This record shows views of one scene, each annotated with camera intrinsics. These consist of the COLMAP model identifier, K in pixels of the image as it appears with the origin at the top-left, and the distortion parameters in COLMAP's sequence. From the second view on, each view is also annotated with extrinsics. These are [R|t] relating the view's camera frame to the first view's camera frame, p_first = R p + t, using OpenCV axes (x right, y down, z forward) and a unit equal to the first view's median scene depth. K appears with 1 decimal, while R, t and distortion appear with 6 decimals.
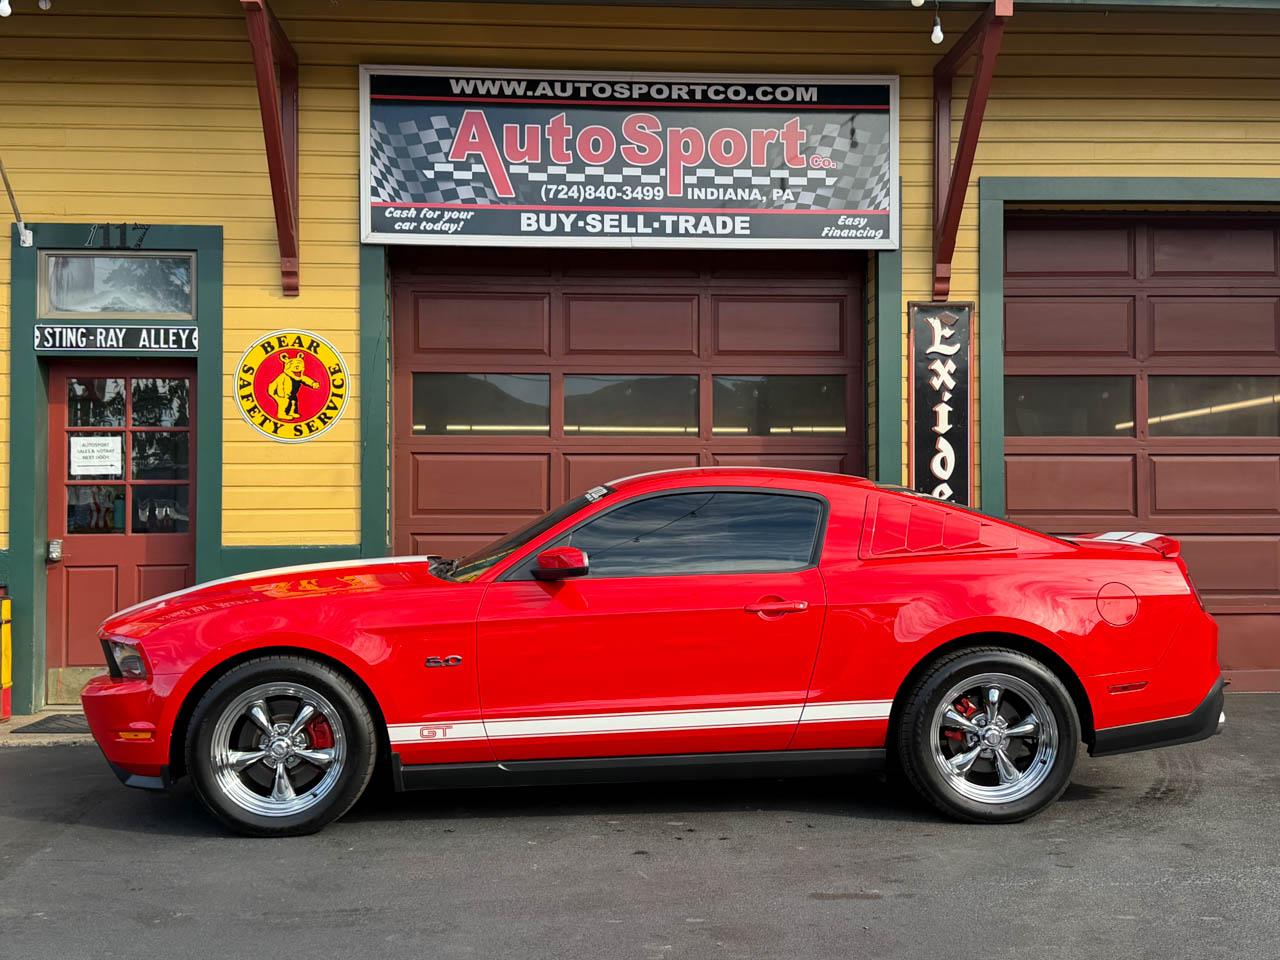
lens RADIAL K [[1493.8, 0, 647.5], [0, 1493.8, 478.8], [0, 0, 1]] dist [0.117992, 0.000000]
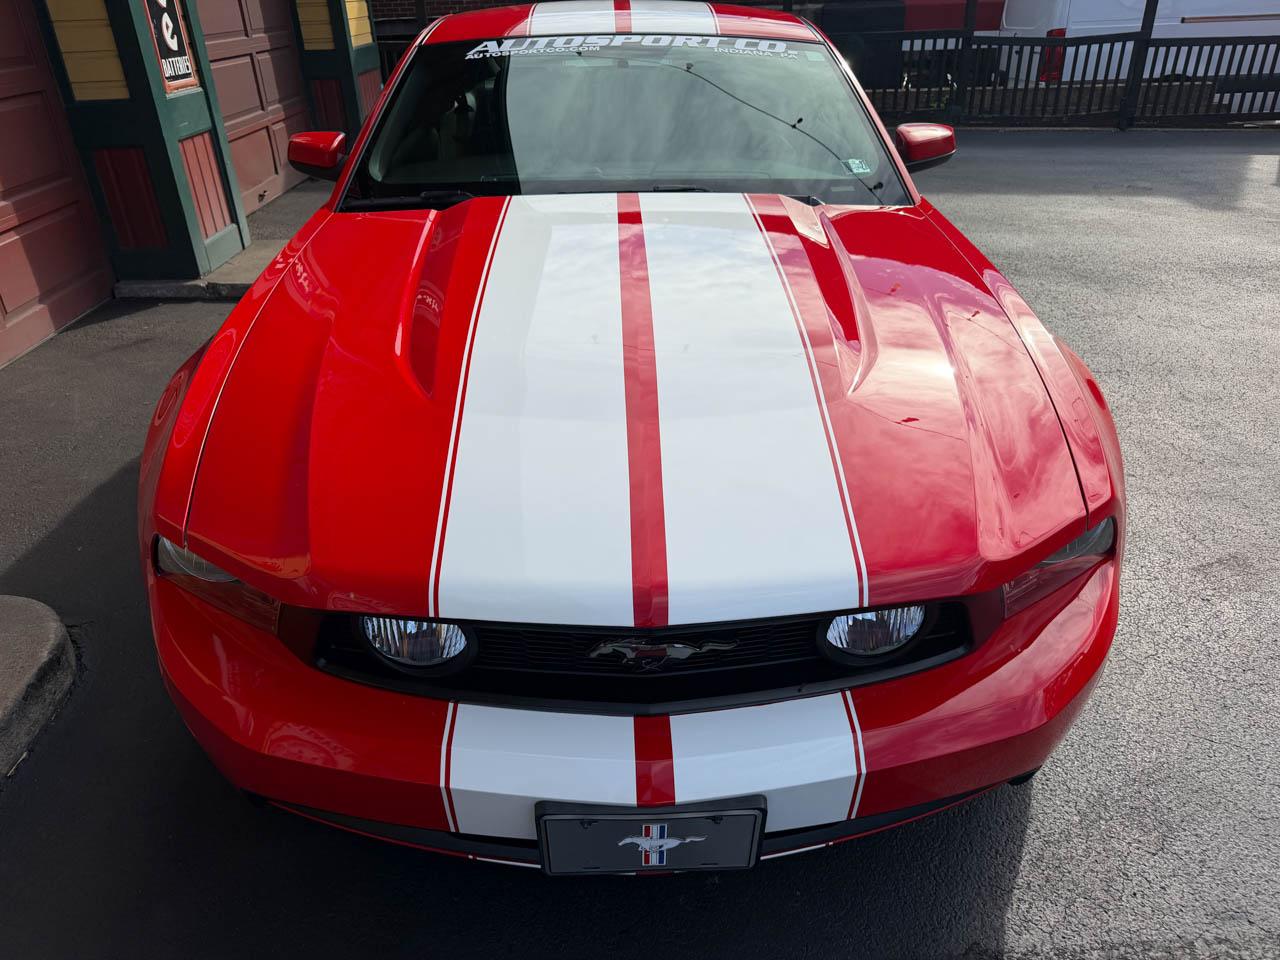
lens RADIAL K [[907.1, 0, 636.7], [0, 907.1, 482.1], [0, 0, 1]] dist [0.009549, -0.013622]
pose [[0.047621, -0.477244, 0.877480, -0.366001], [-0.005141, 0.878348, 0.477995, -0.010638], [-0.998852, -0.027274, 0.039375, 0.729025]]
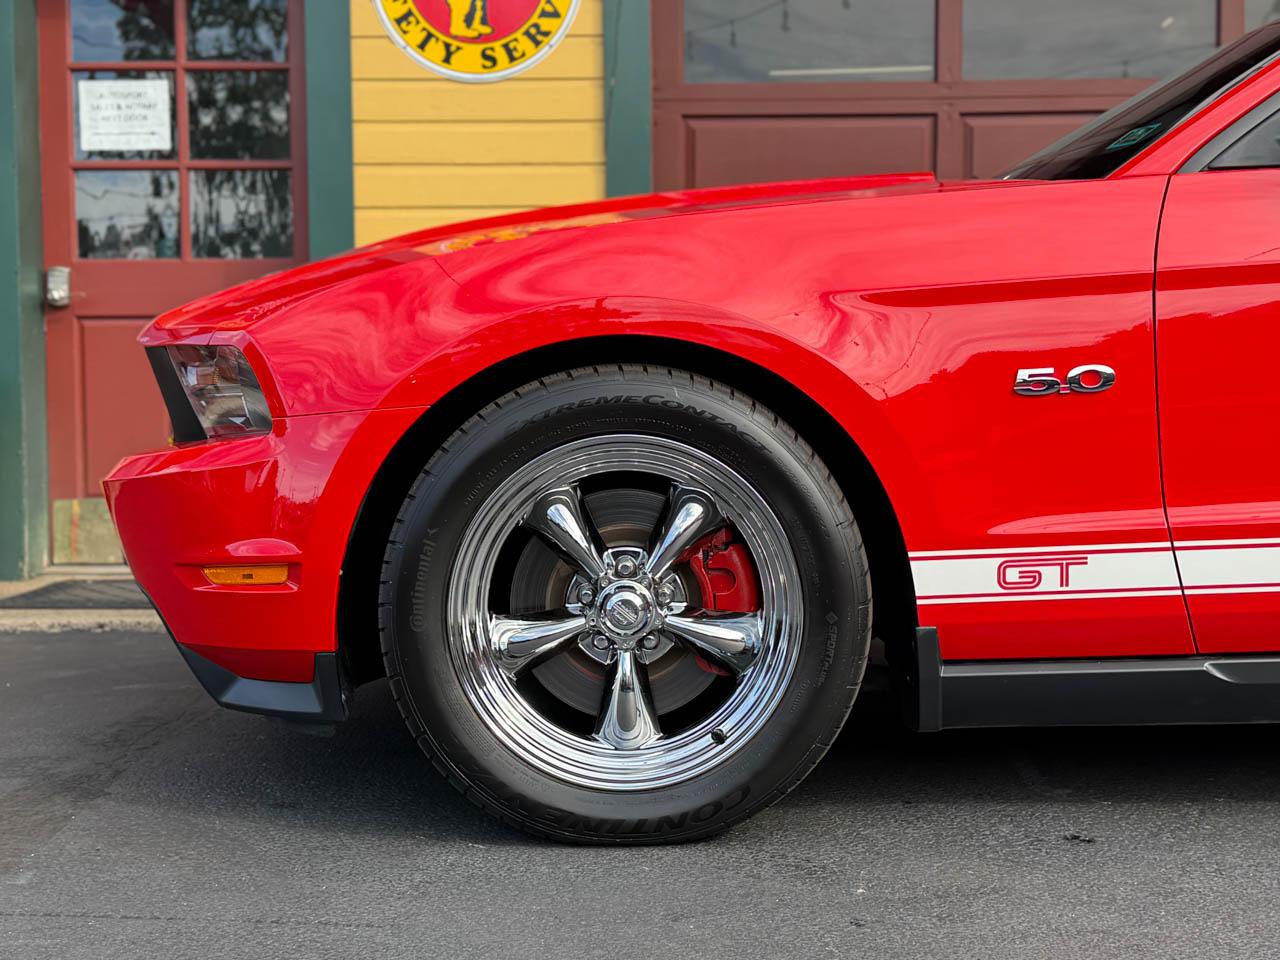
lens RADIAL K [[1761.5, 0, 650.3], [0, 1761.5, 456.8], [0, 0, 1]] dist [0.188843, 0.000000]
pose [[0.997855, -0.002979, -0.065390, -0.133564], [0.006564, 0.998482, 0.054686, 0.074696], [0.065128, -0.054998, 0.996360, 0.363840]]
